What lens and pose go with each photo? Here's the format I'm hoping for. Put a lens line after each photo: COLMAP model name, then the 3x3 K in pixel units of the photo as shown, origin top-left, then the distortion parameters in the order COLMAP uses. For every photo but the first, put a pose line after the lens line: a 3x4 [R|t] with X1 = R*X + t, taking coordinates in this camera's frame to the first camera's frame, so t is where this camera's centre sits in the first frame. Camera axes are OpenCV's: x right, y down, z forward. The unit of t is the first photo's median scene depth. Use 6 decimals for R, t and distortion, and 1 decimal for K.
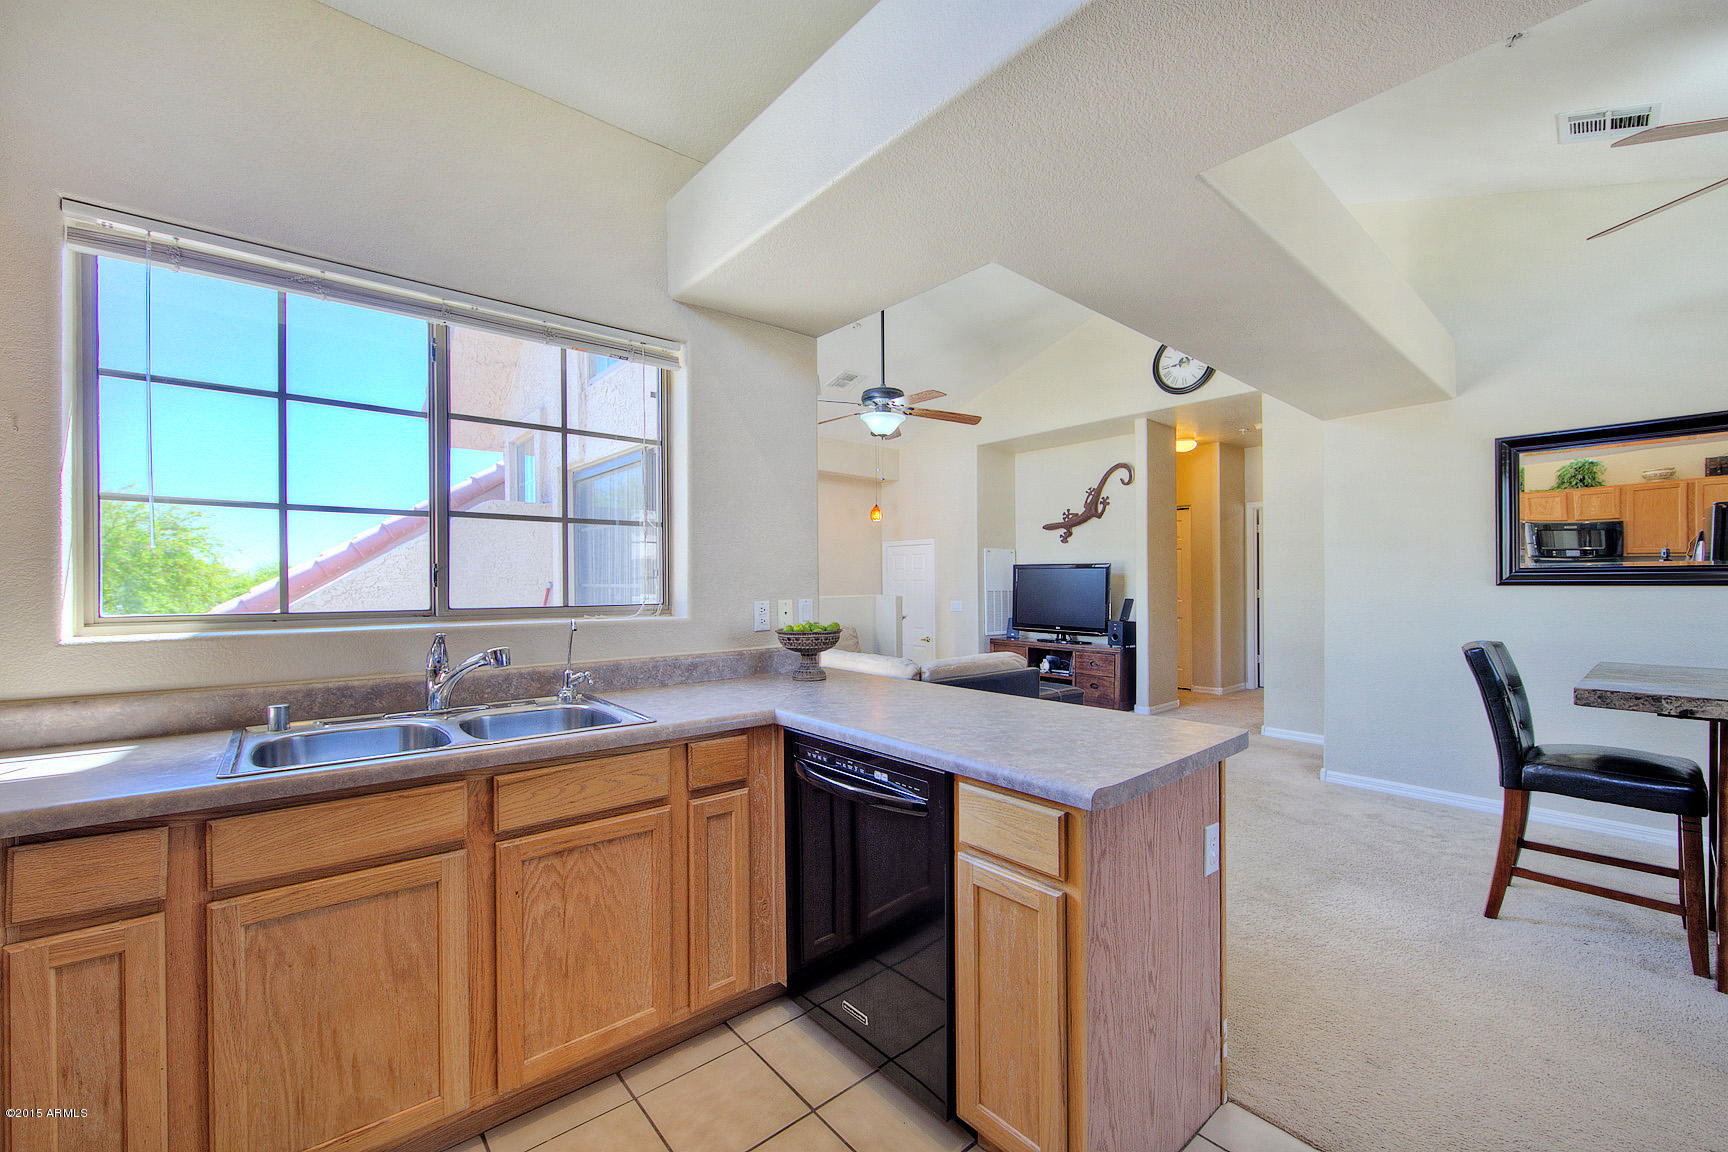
lens RADIAL K [[689.8, 0, 849.3], [0, 689.8, 588.0], [0, 0, 1]] dist [-0.004118, -0.000147]
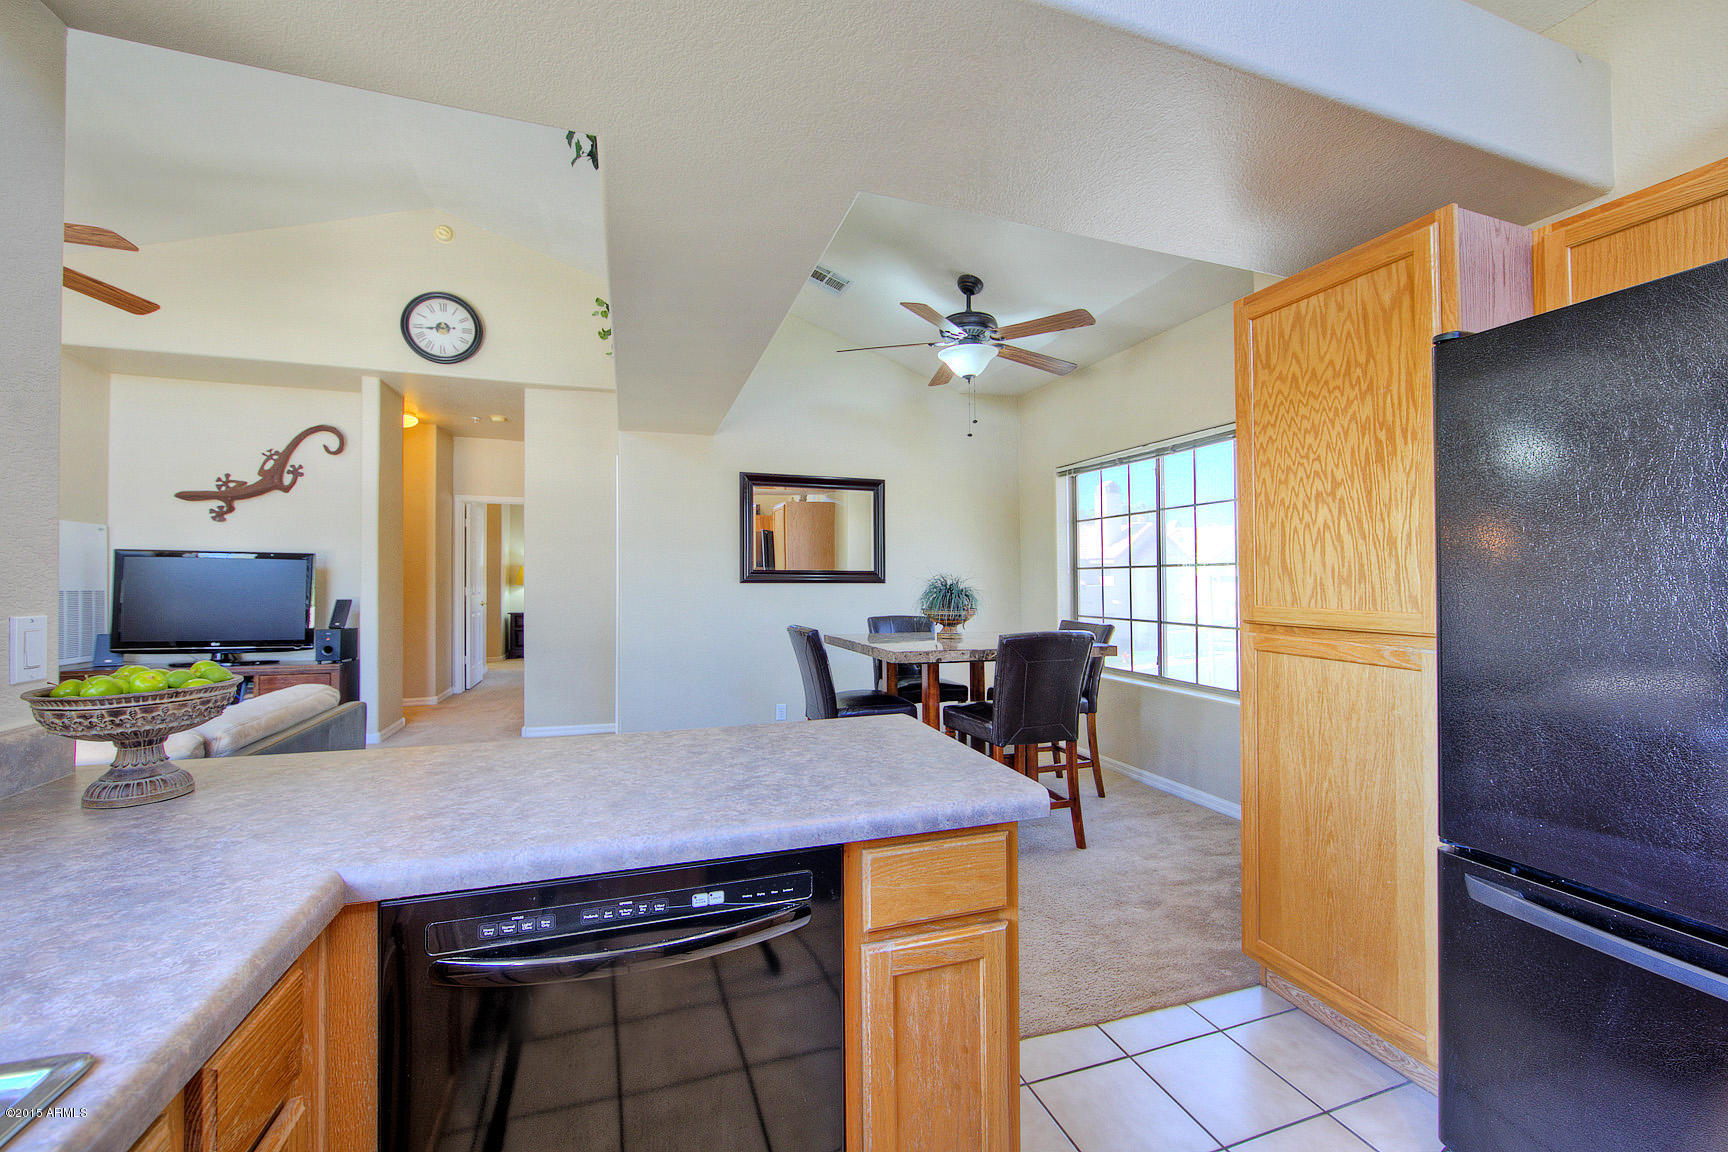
lens RADIAL K [[689.8, 0, 873.7], [0, 689.8, 566.4], [0, 0, 1]] dist [-0.004118, -0.000147]
pose [[0.355248, 0.022192, 0.934508, -0.120483], [0.003056, 0.999685, -0.024902, -0.000844], [-0.934767, 0.011702, 0.355069, 0.163998]]
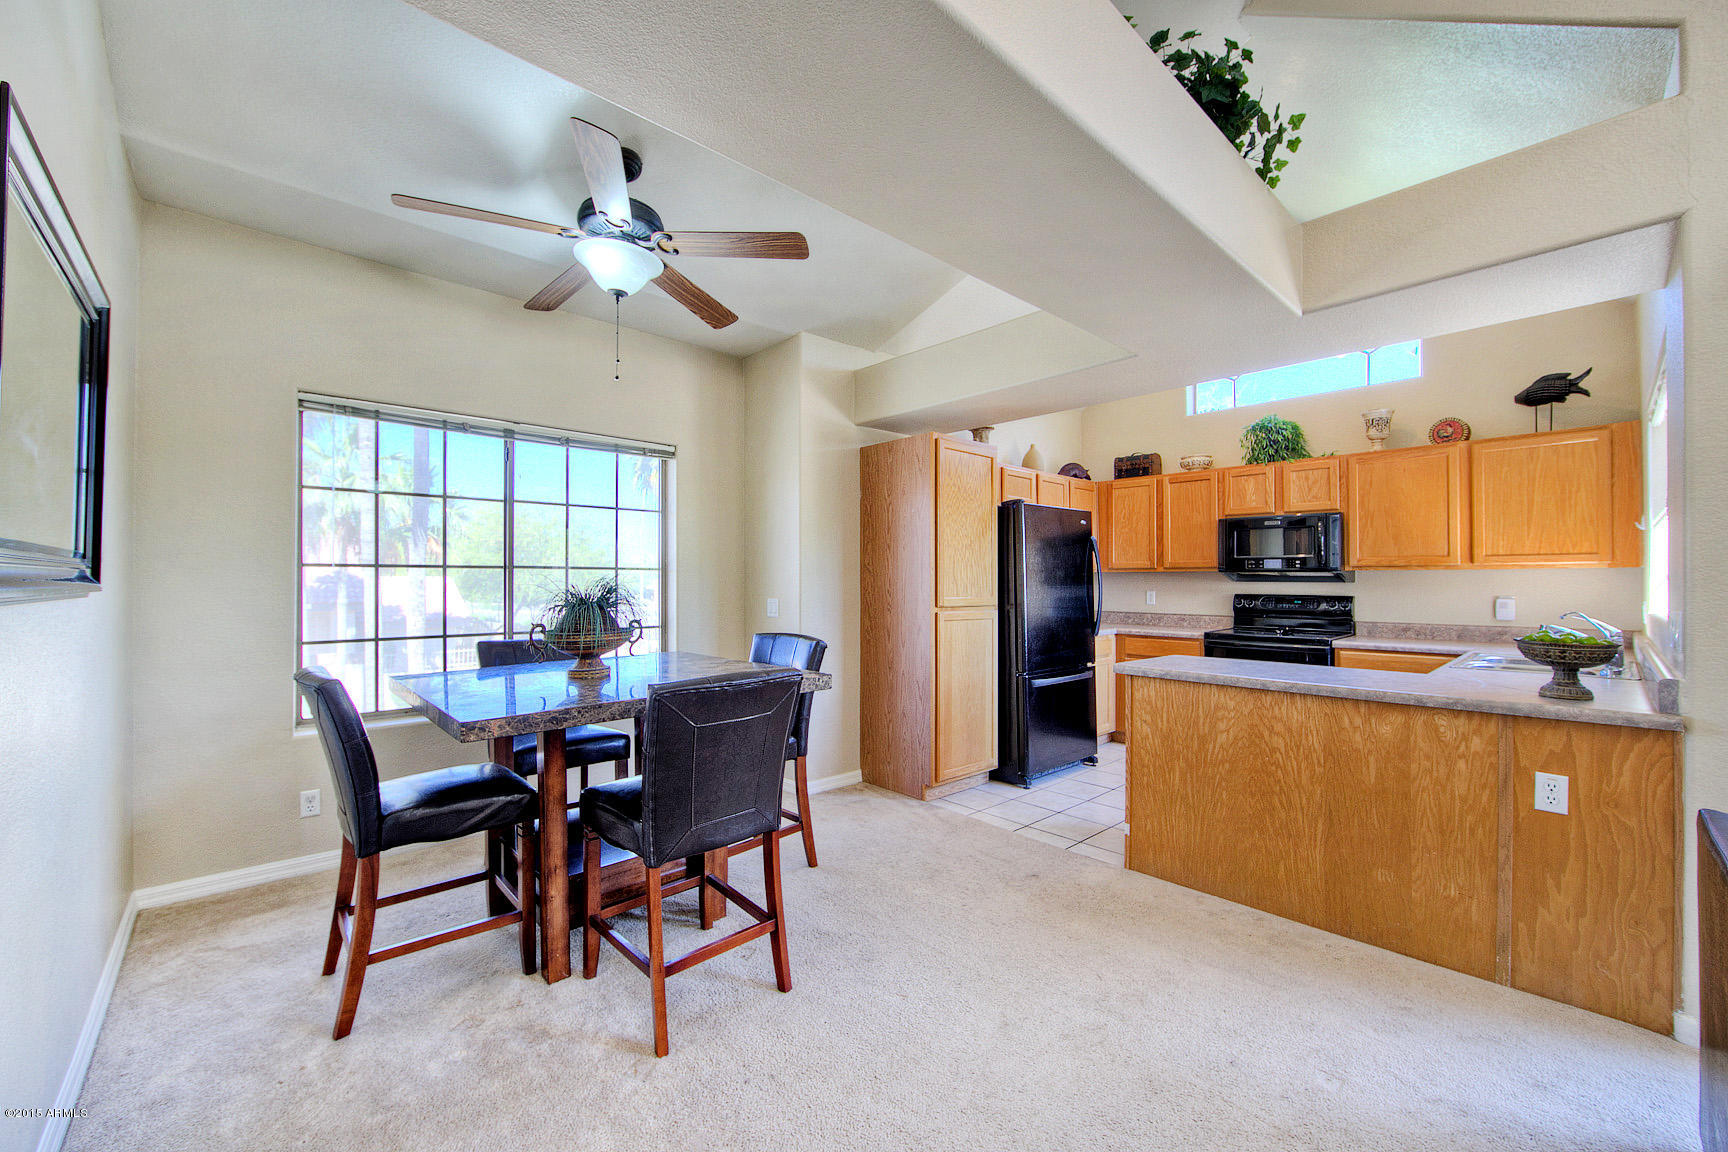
lens RADIAL K [[689.8, 0, 863.0], [0, 689.8, 574.0], [0, 0, 1]] dist [-0.004118, -0.000147]
pose [[-0.028426, 0.013099, 0.999510, 0.064006], [0.005431, 0.999901, -0.012949, -0.004780], [-0.999581, 0.005060, -0.028494, 0.172862]]
